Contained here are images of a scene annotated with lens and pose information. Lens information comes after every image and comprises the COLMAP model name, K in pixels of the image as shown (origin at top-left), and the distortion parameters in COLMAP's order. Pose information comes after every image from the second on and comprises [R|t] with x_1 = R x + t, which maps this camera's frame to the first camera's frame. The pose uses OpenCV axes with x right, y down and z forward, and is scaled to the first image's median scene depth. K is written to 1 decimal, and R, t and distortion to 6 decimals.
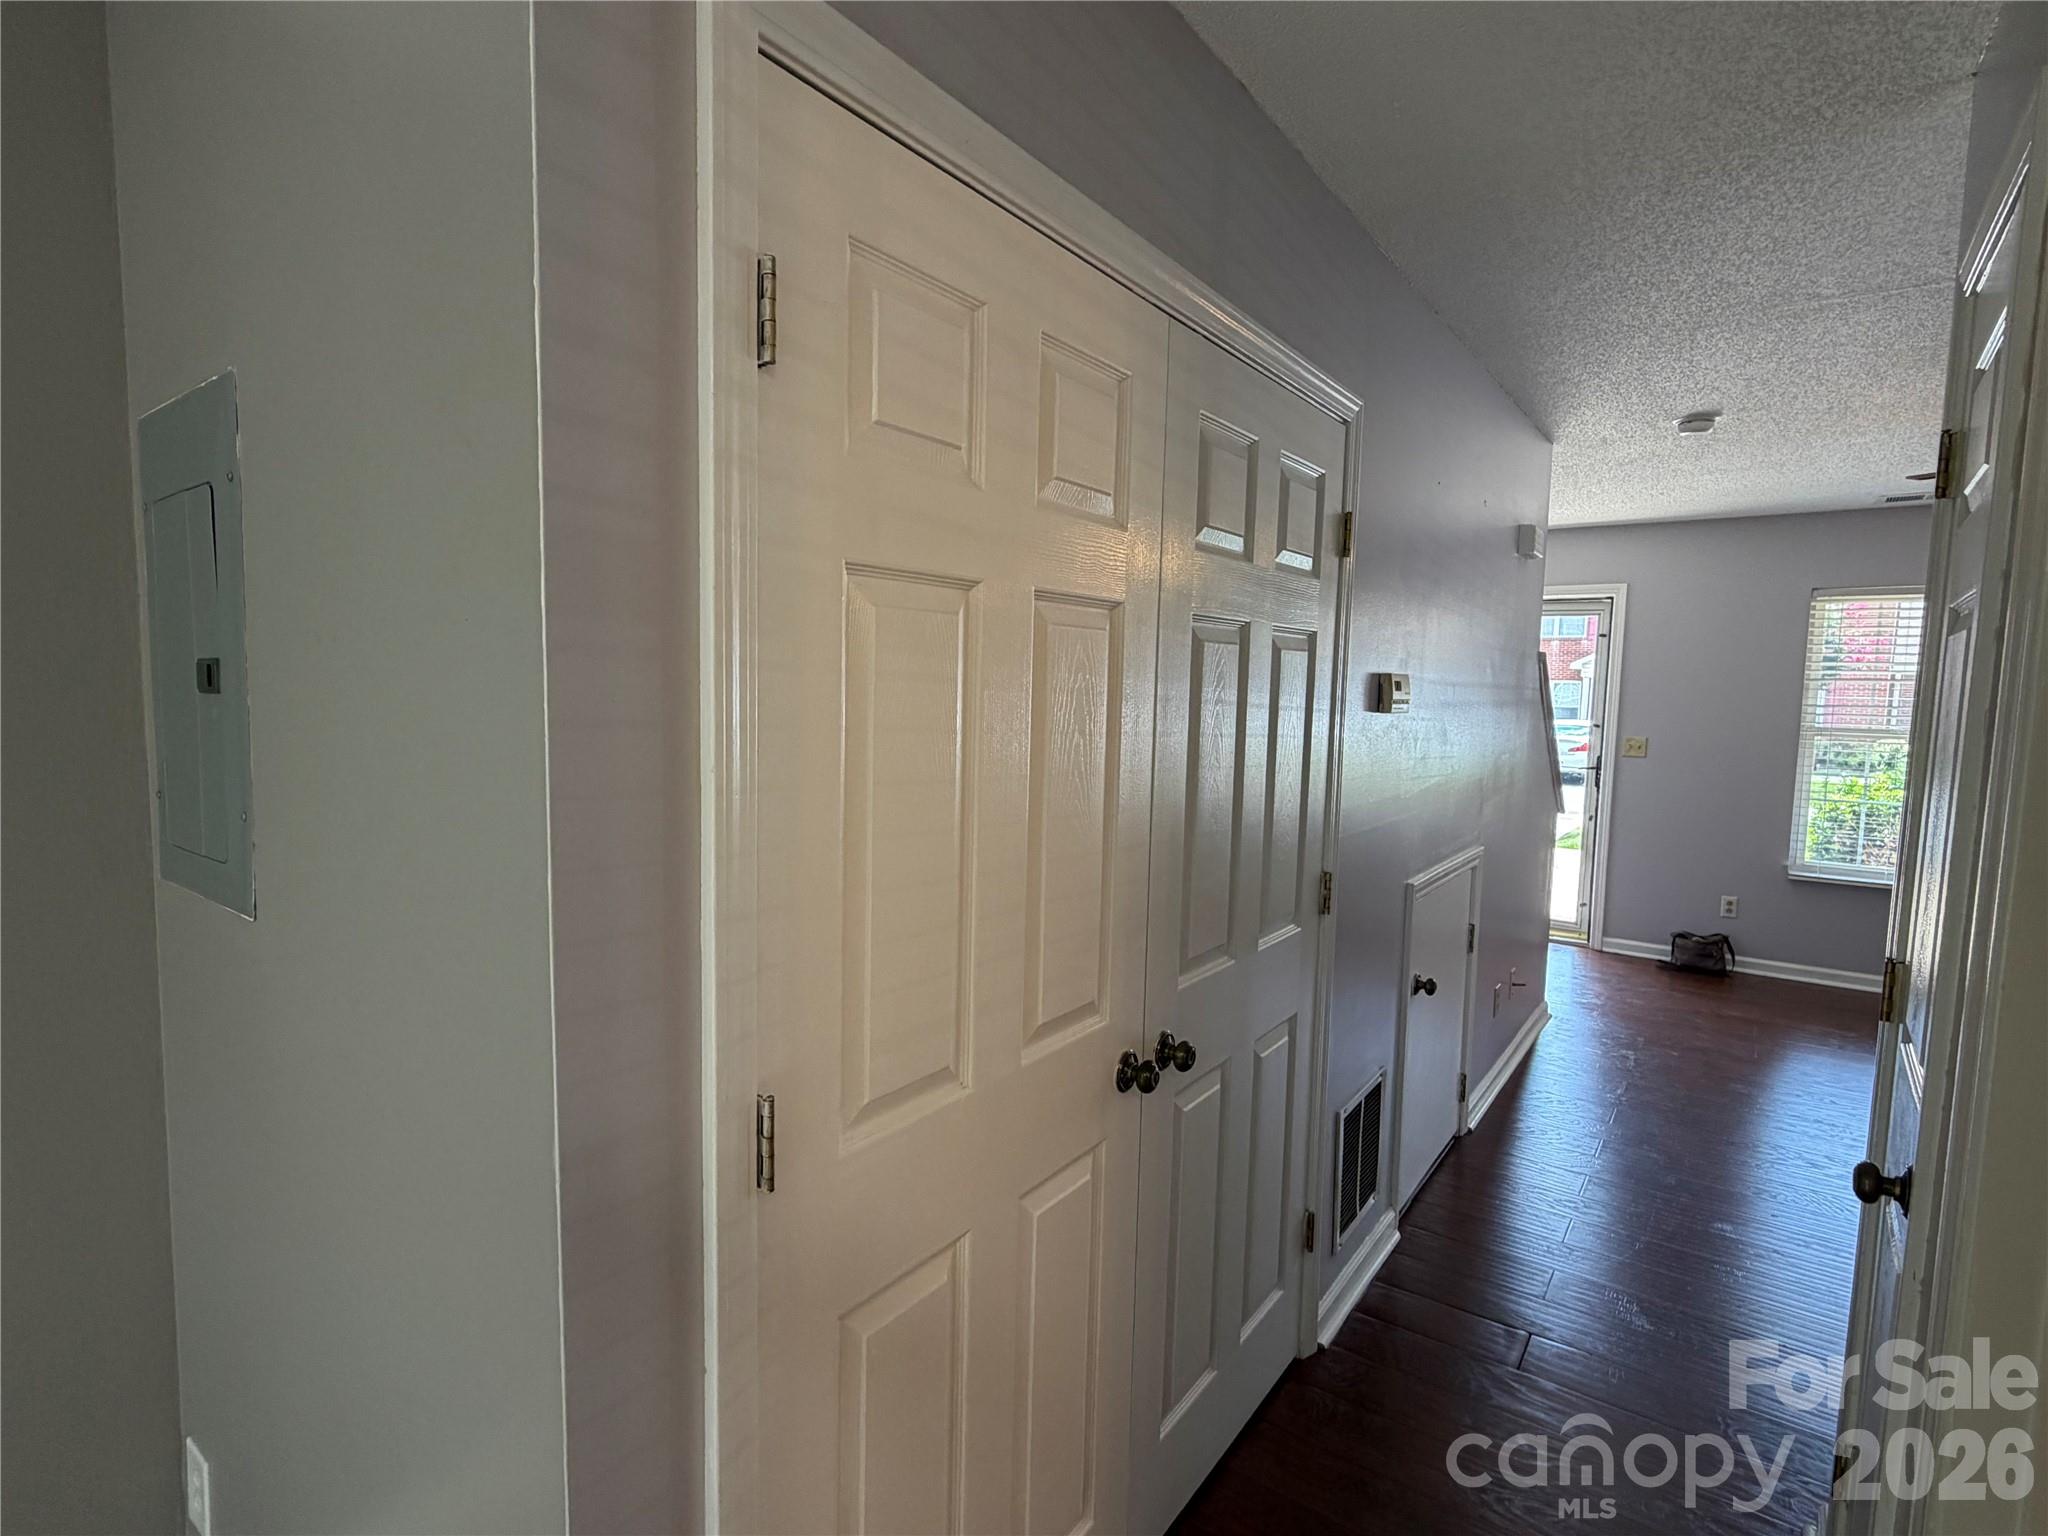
lens RADIAL K [[1021.3, 0, 1008.1], [0, 1021.3, 761.8], [0, 0, 1]] dist [0.001977, -0.001114]
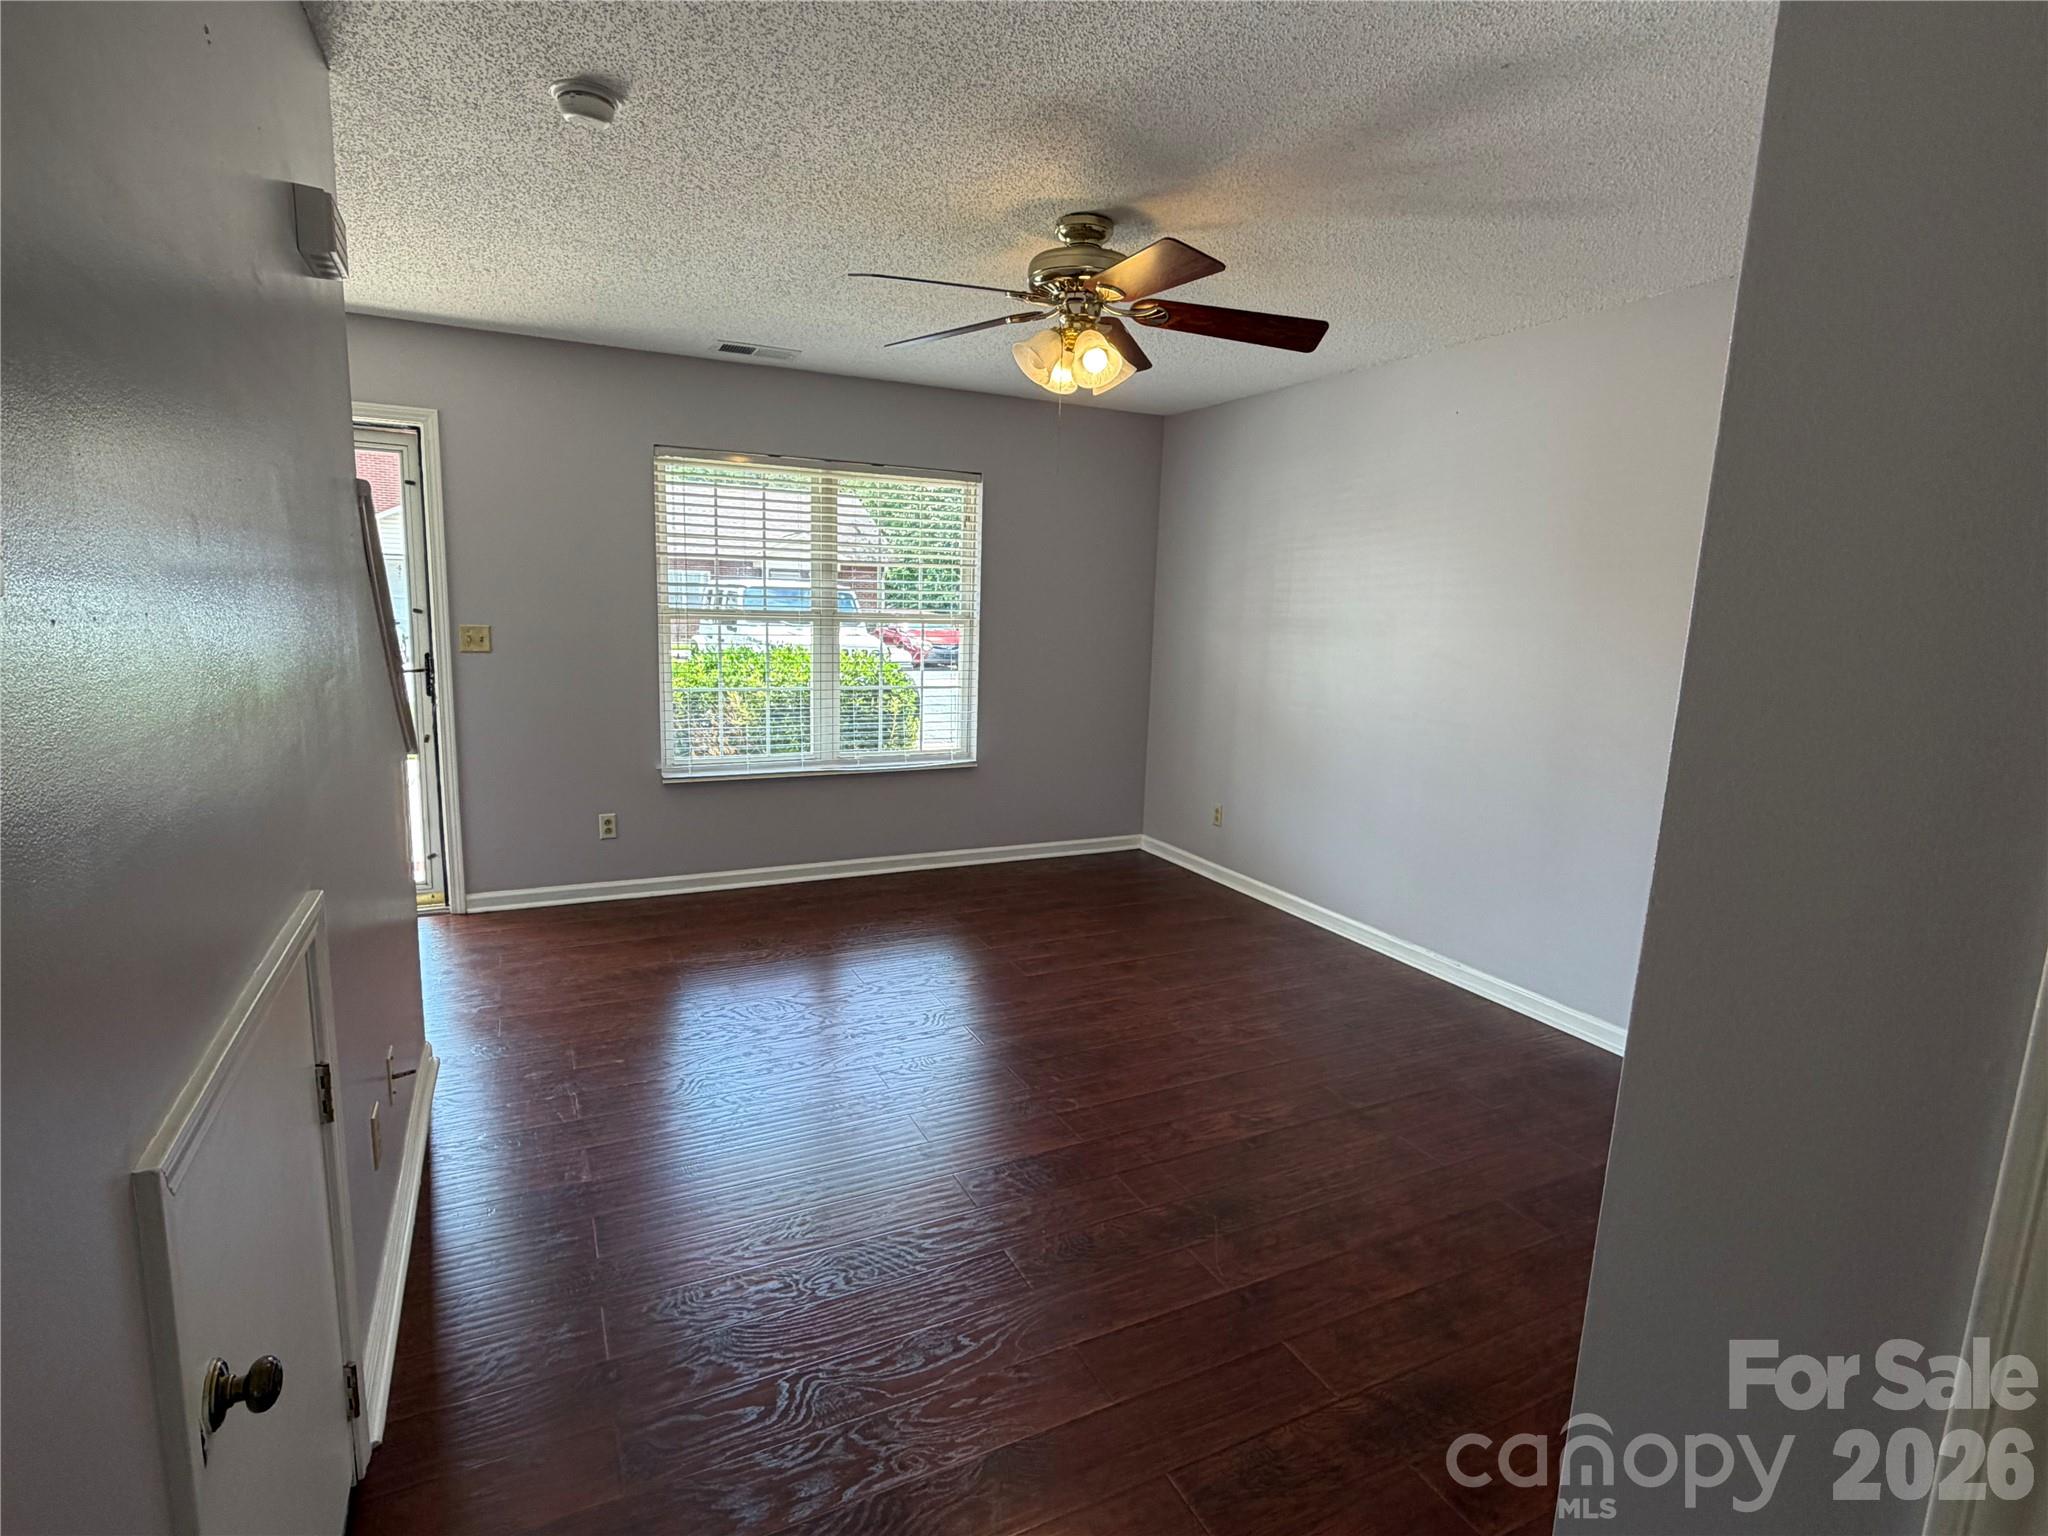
lens RADIAL K [[1021.3, 0, 1018.1], [0, 1021.3, 770.3], [0, 0, 1]] dist [0.001977, -0.001114]
pose [[0.458736, -0.155605, 0.874842, 0.135898], [0.045399, 0.987366, 0.151814, -0.016339], [-0.887412, -0.029925, 0.460005, 0.323719]]
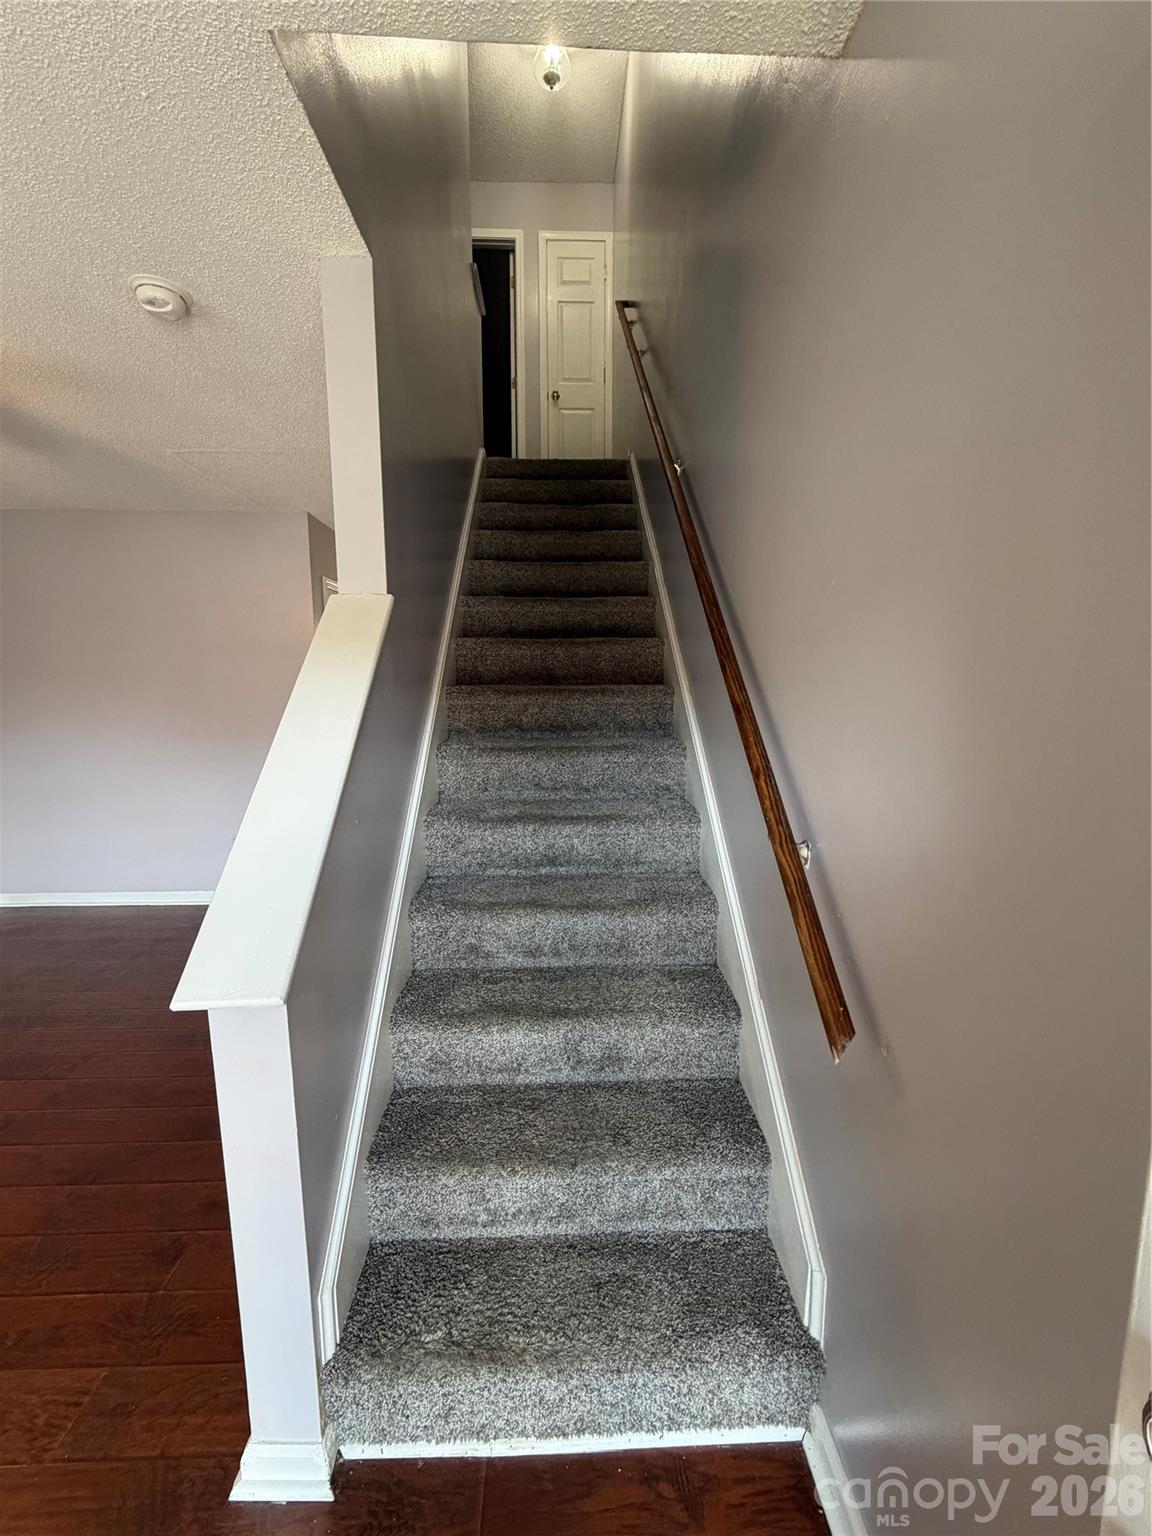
lens RADIAL K [[614.1, 0, 573.2], [0, 614.1, 763.4], [0, 0, 1]] dist [-0.000241, 0.000863]
pose [[-0.783316, 0.062870, -0.618437, 0.474252], [-0.062700, 0.981808, 0.179226, -0.063075], [0.618454, 0.179166, -0.765124, 1.029381]]
